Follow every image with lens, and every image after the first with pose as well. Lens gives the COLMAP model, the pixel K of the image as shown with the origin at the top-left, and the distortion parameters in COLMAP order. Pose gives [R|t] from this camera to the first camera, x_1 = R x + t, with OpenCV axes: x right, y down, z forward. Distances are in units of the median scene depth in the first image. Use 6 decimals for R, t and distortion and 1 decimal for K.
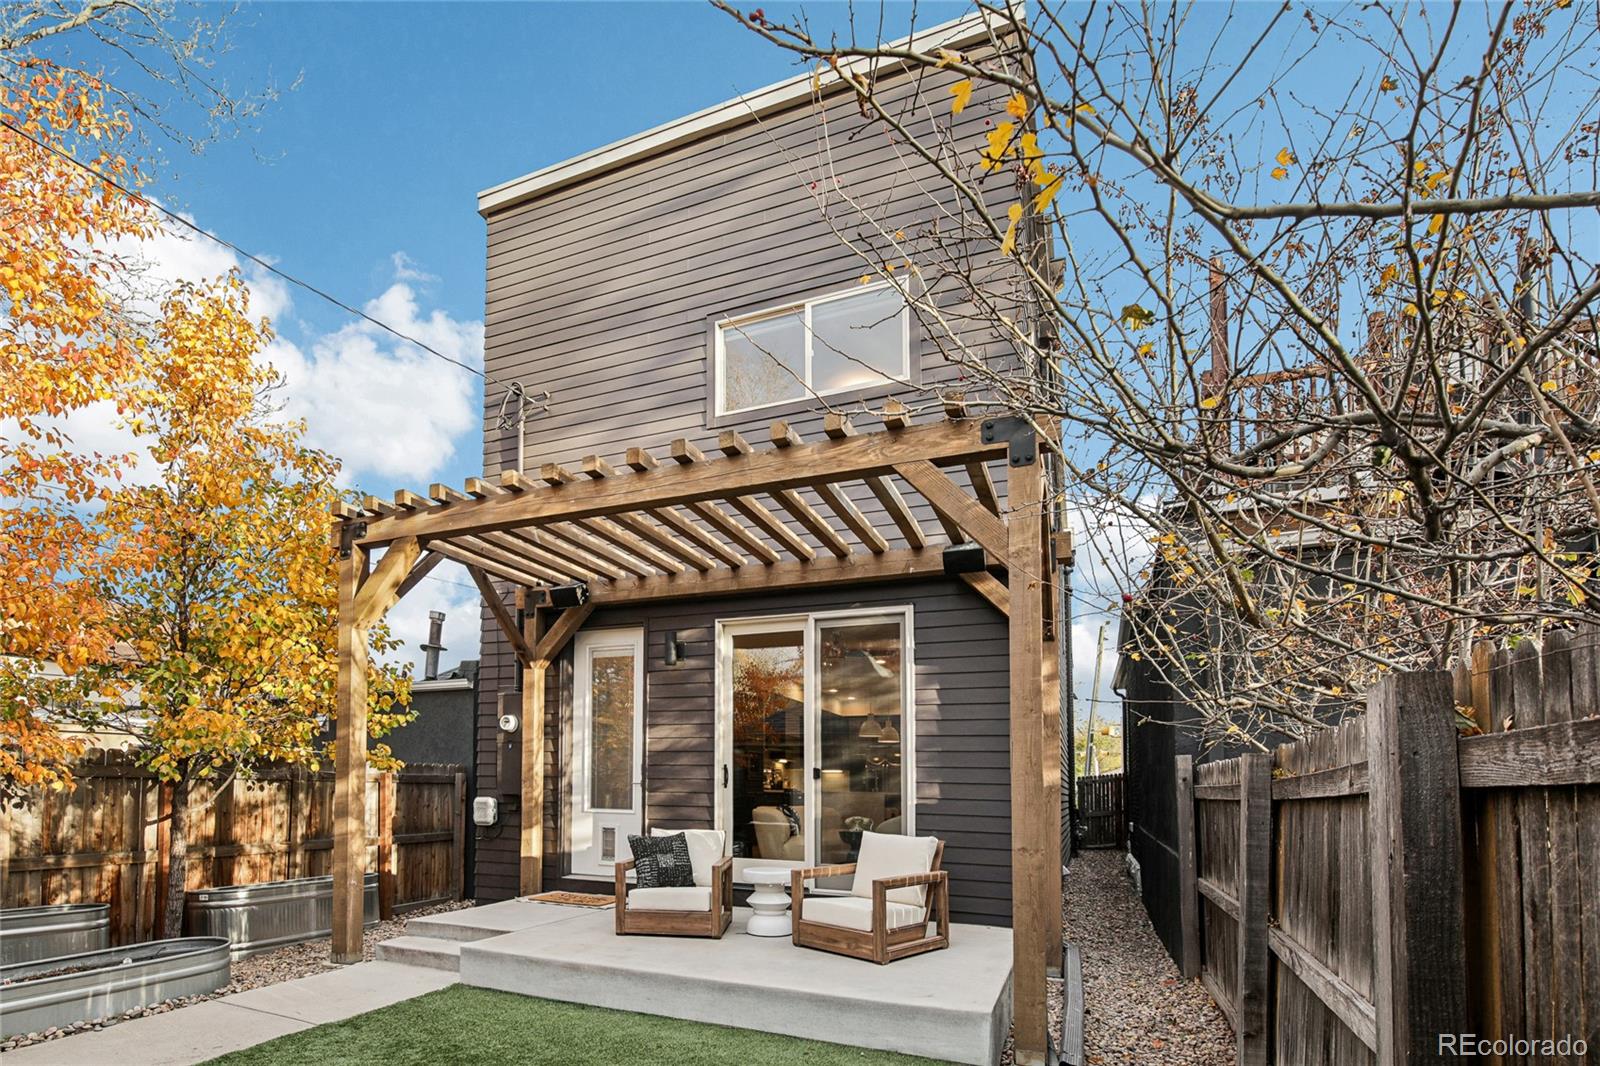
lens RADIAL K [[698.5, 0, 794.5], [0, 698.5, 528.6], [0, 0, 1]] dist [-0.001353, -0.010034]
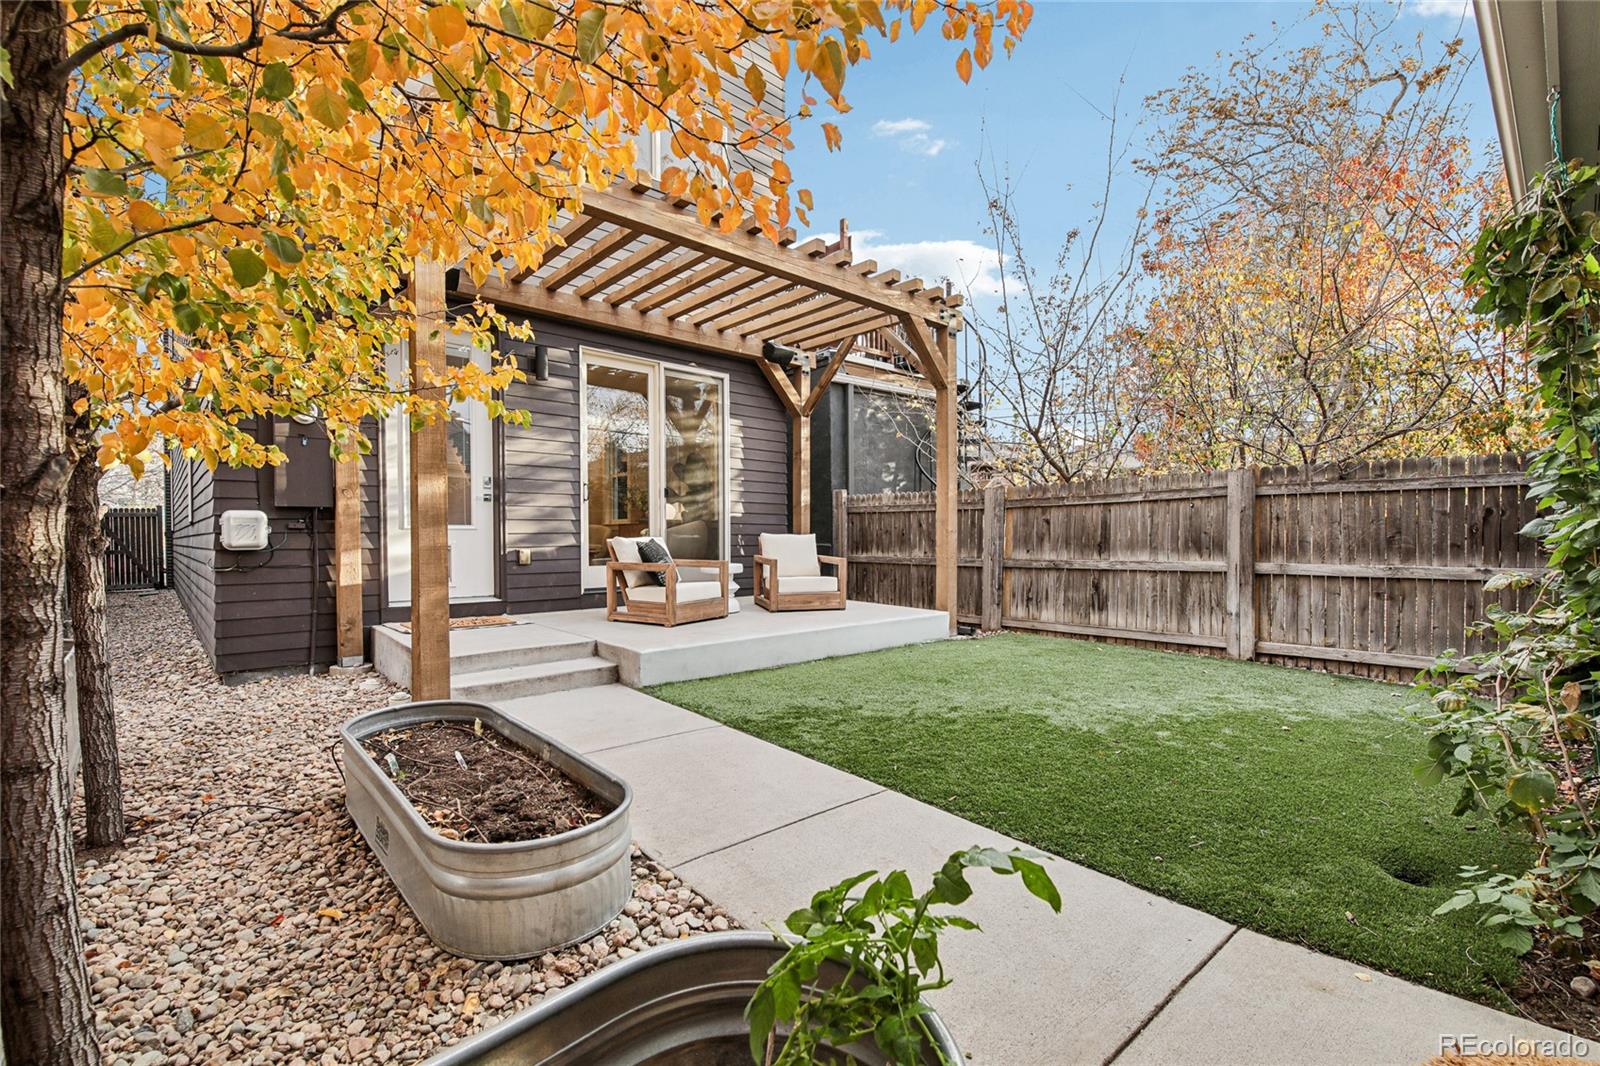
lens RADIAL K [[698.5, 0, 794.5], [0, 698.5, 528.6], [0, 0, 1]] dist [-0.001353, -0.010034]
pose [[0.432623, -0.012458, 0.901489, -0.948047], [-0.305592, 0.938687, 0.159625, 0.131656], [-0.848205, -0.344545, 0.402290, 0.263062]]
